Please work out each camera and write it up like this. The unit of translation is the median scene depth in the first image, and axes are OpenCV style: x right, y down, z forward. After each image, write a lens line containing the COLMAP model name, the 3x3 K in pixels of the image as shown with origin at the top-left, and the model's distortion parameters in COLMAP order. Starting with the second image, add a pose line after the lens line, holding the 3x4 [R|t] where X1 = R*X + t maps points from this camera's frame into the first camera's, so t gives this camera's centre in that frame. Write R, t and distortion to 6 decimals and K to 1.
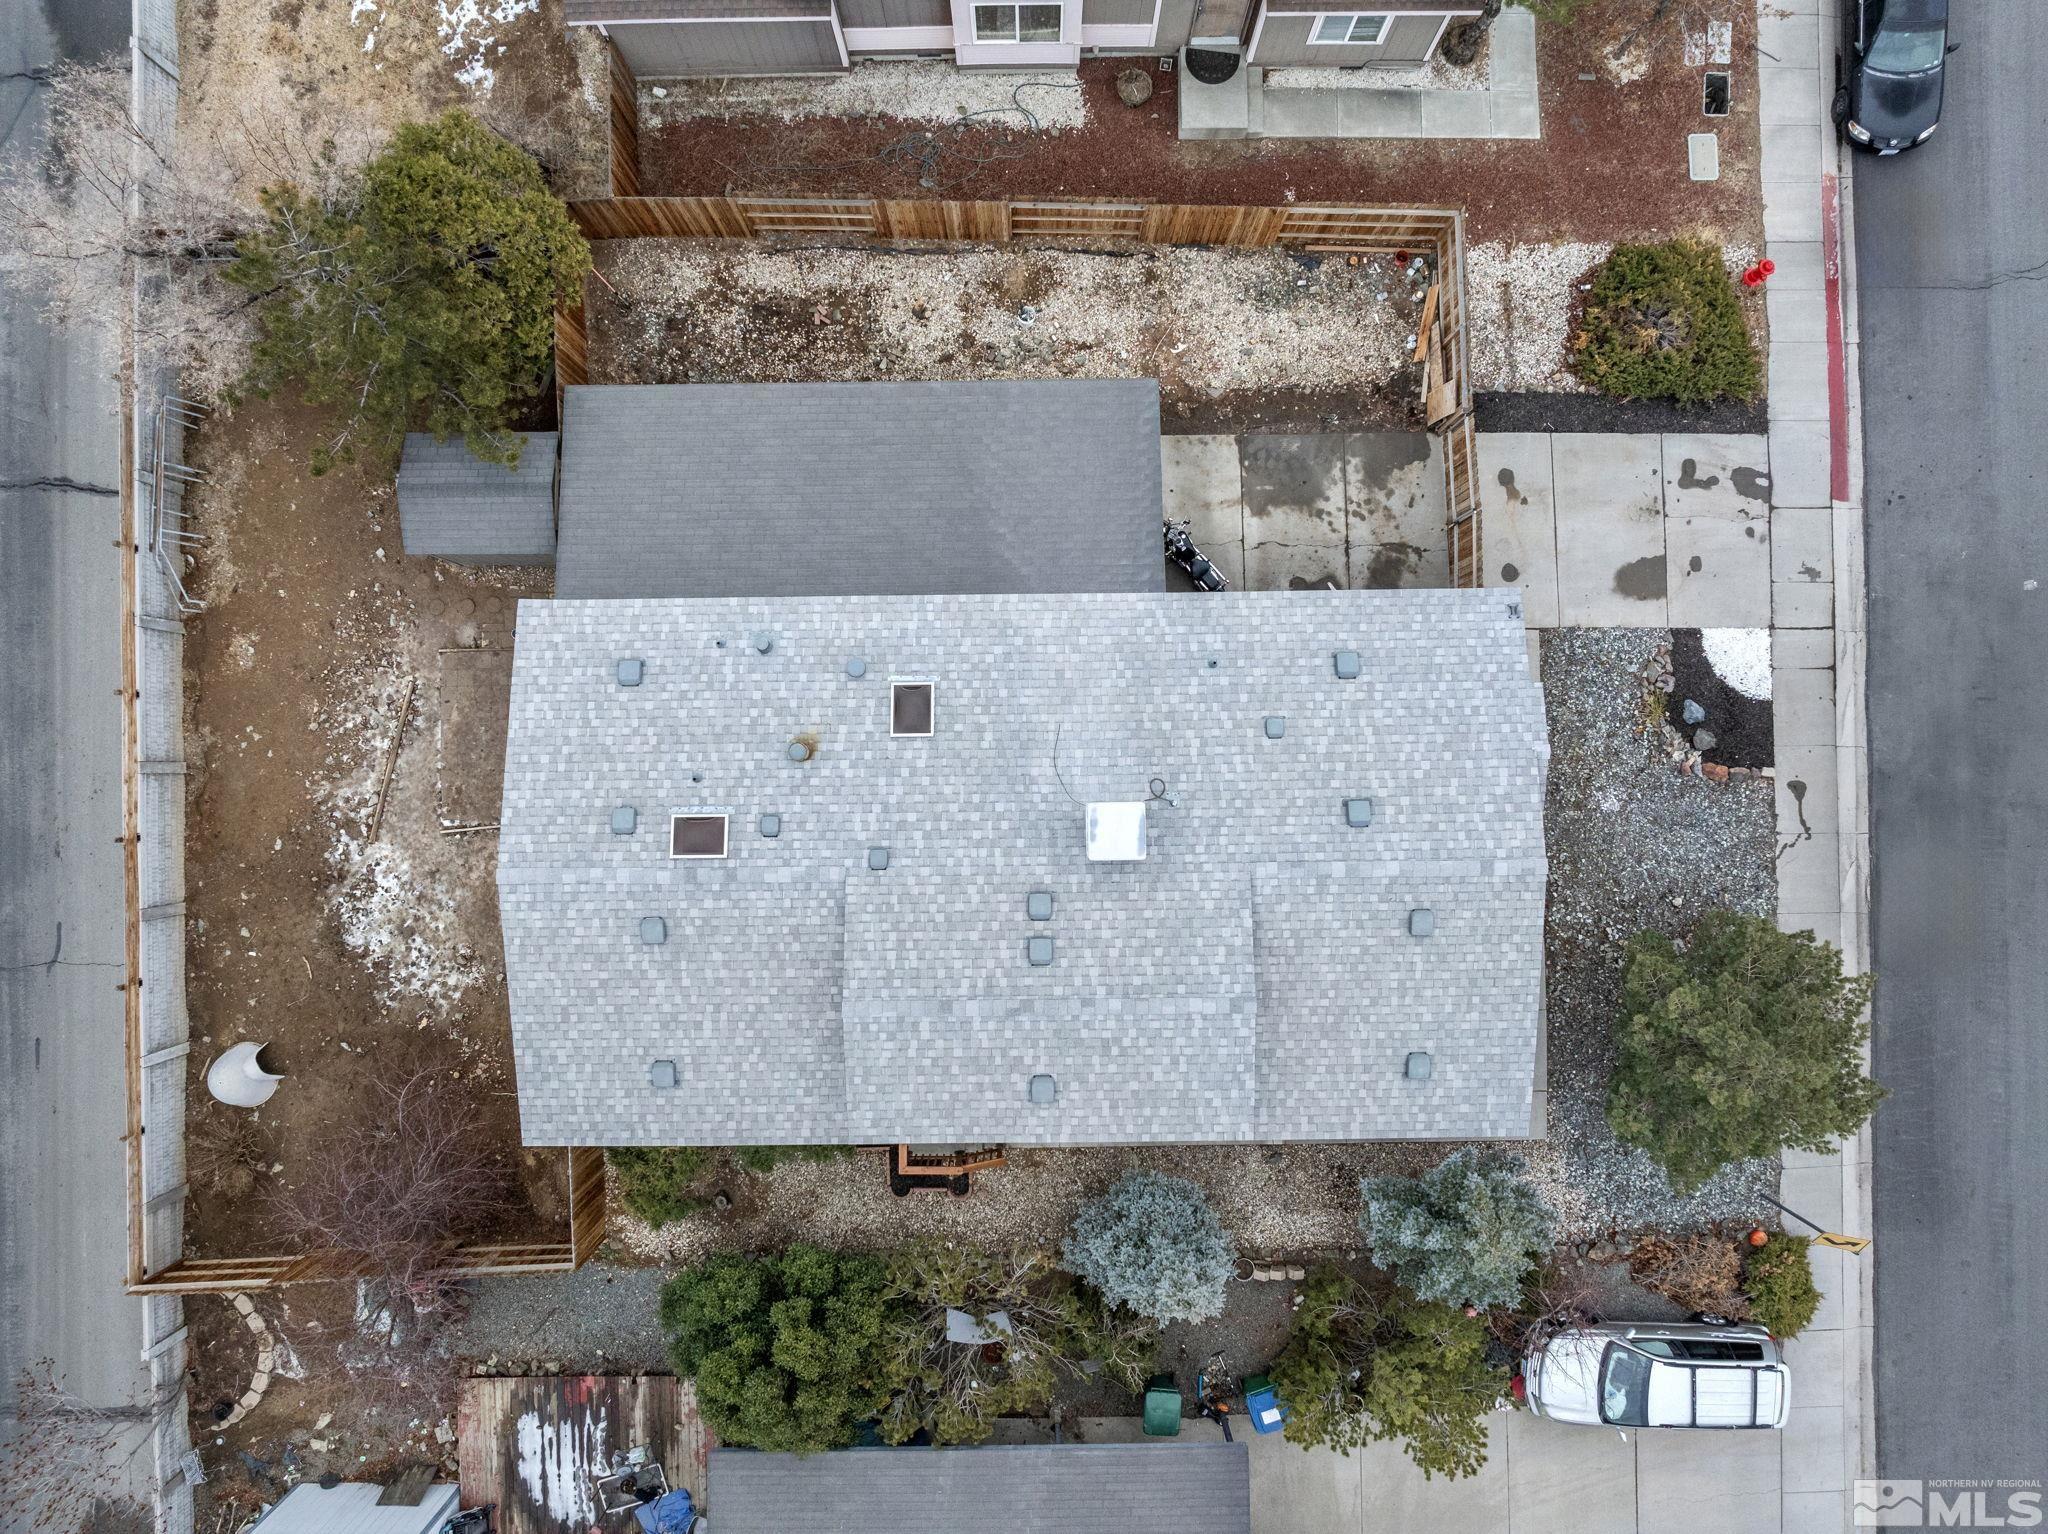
lens RADIAL K [[1456.2, 0, 1023.3], [0, 1456.2, 769.3], [0, 0, 1]] dist [-0.029653, 0.000172]
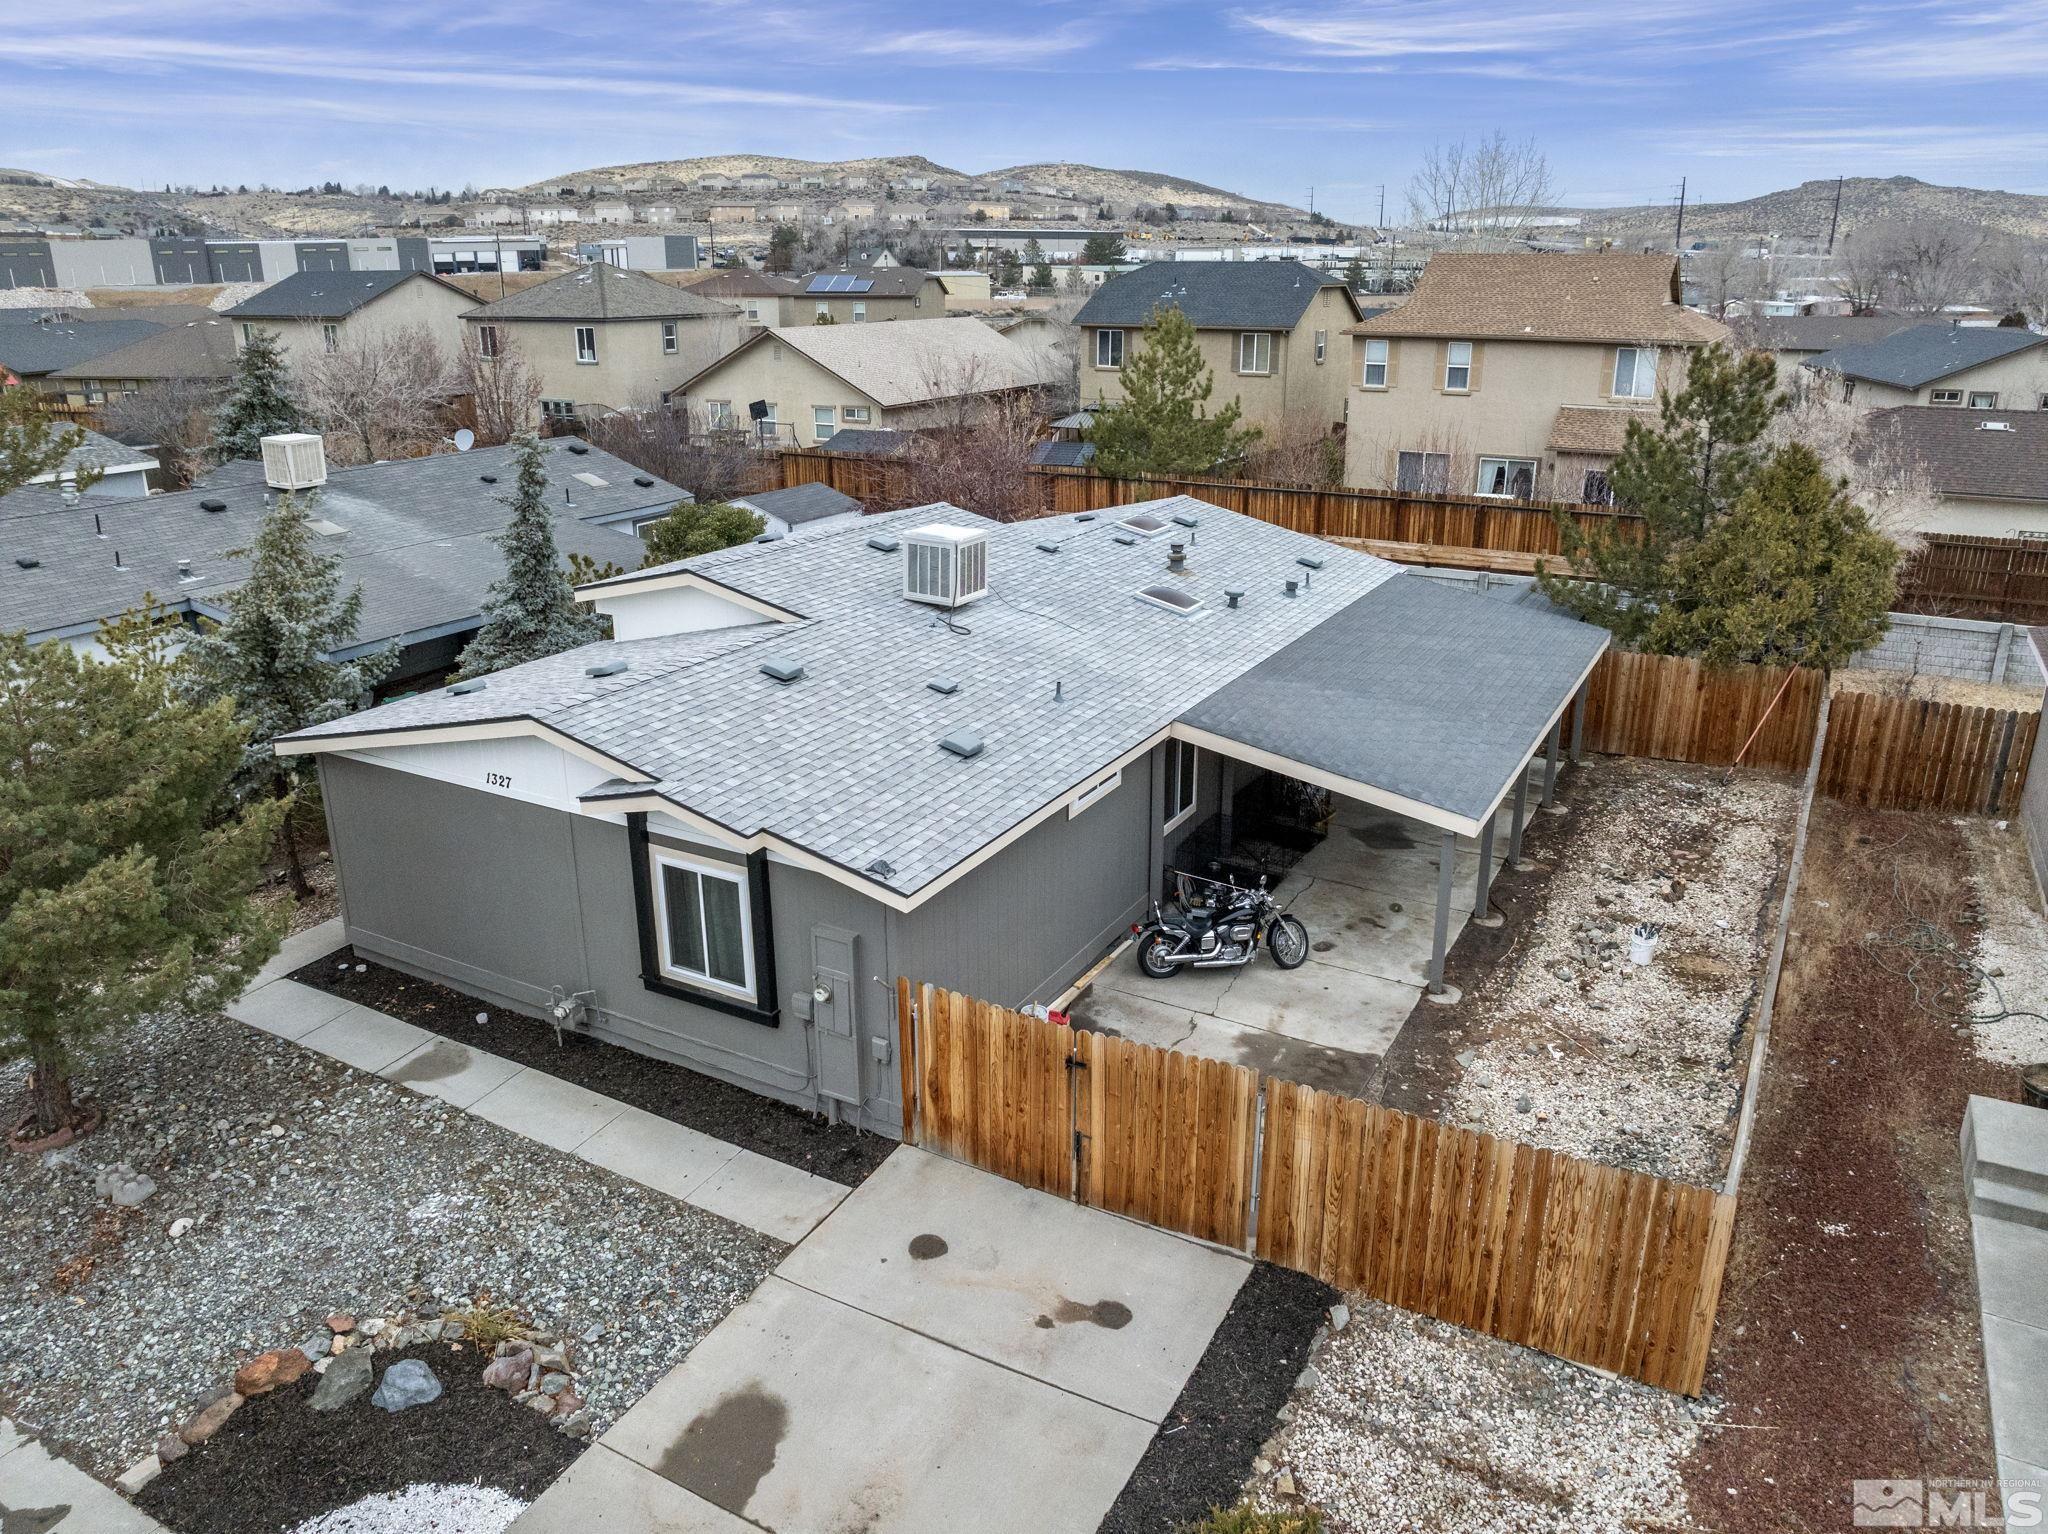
lens RADIAL K [[1456.2, 0, 1029.3], [0, 1456.2, 752.4], [0, 0, 1]] dist [-0.029653, 0.000172]
pose [[-0.496021, 0.271378, -0.824814, 0.668089], [-0.868301, -0.150450, 0.472672, -0.364984], [0.004179, 0.950641, 0.310264, 0.698720]]
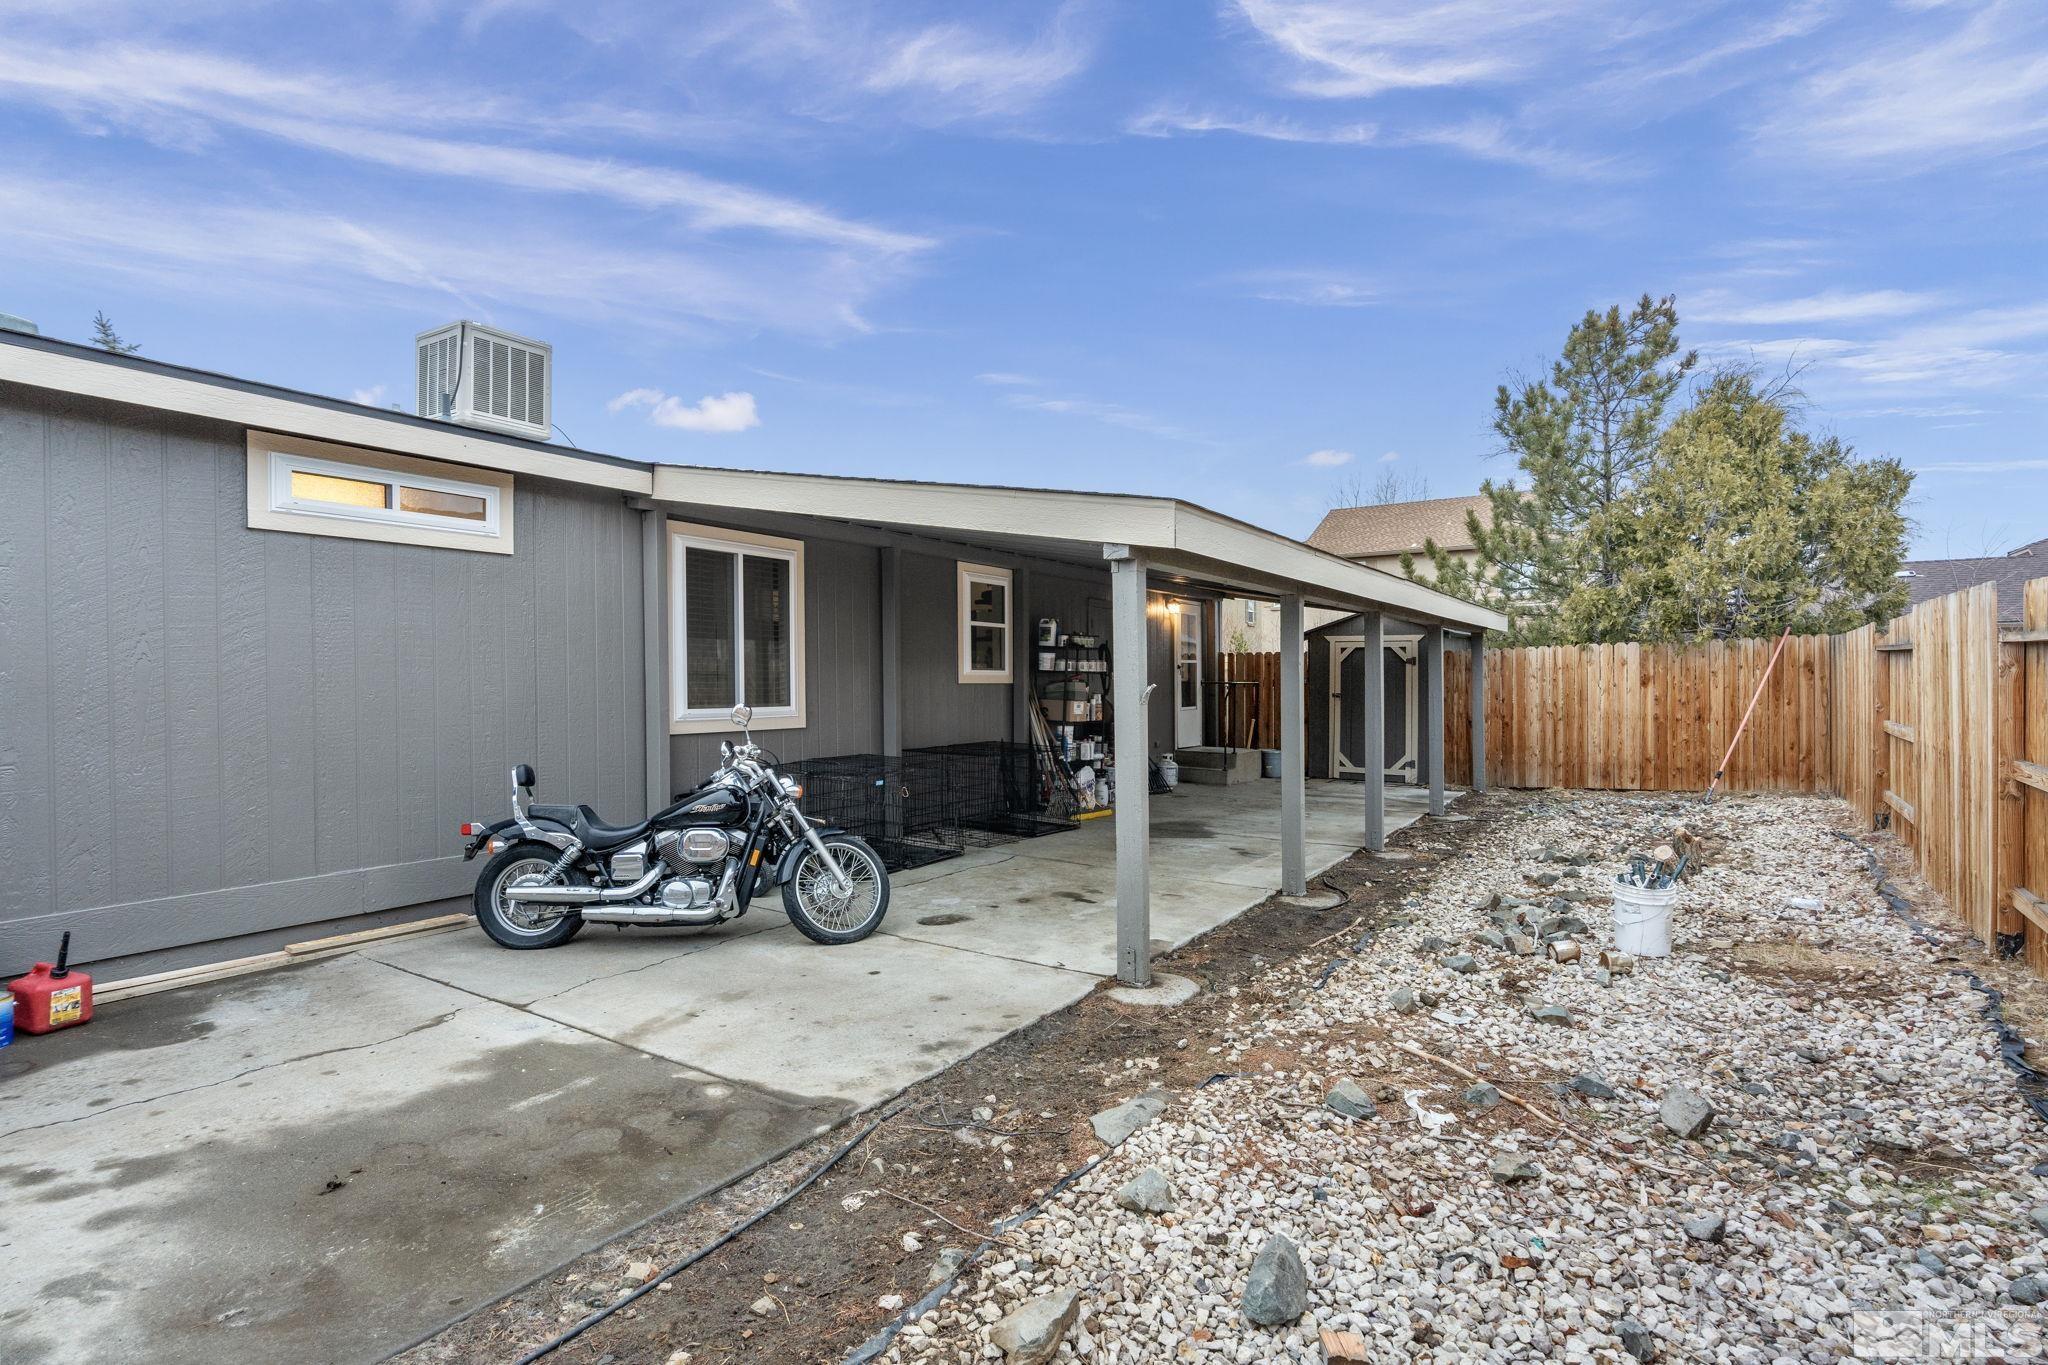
lens RADIAL K [[1011.0, 0, 1024.7], [0, 1011.0, 686.7], [0, 0, 1]] dist [-0.004796, 0.001249]
pose [[-0.562460, -0.000426, -0.826824, 0.241076], [-0.826782, 0.010431, 0.562426, -0.320309], [0.008385, 0.999946, -0.006220, 0.945947]]
